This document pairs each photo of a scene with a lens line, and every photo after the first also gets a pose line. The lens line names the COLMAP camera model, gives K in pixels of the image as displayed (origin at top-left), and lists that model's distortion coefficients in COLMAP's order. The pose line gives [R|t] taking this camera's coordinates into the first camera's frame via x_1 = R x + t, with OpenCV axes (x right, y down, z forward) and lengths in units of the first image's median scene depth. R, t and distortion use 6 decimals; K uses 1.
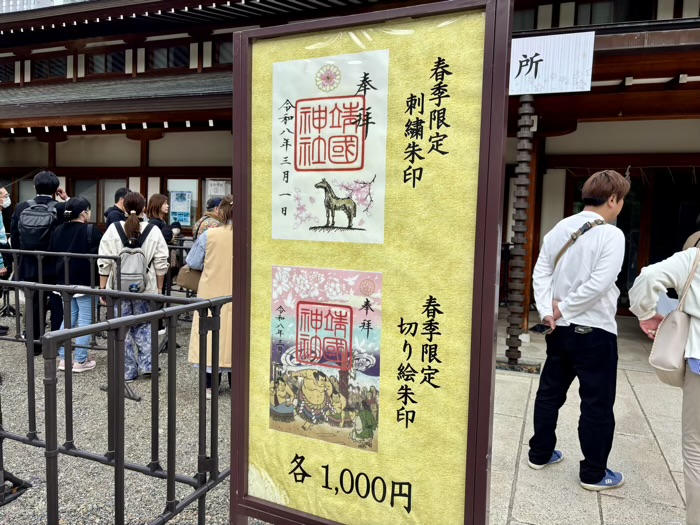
lens RADIAL K [[527.3, 0, 349.1], [0, 527.3, 262.2], [0, 0, 1]] dist [0.009455, -0.000878]
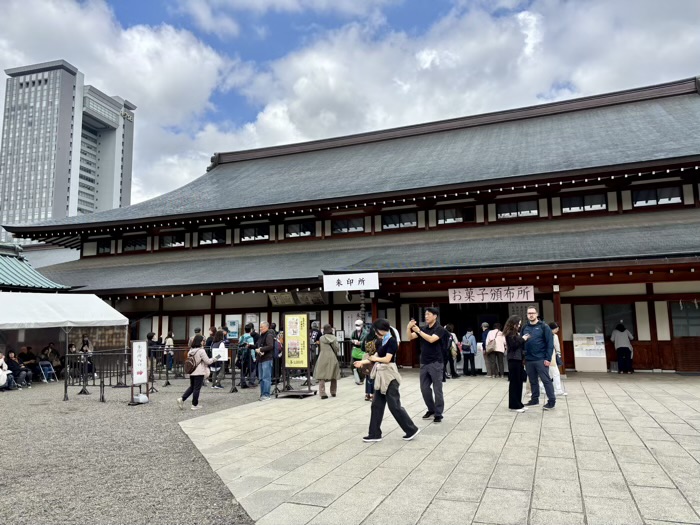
lens RADIAL K [[527.3, 0, 350.9], [0, 527.3, 261.2], [0, 0, 1]] dist [0.009455, -0.000878]
pose [[0.998377, -0.055995, 0.010407, 0.106077], [0.056941, 0.977596, -0.202644, 0.068710], [0.001173, 0.202908, 0.979197, -0.938312]]
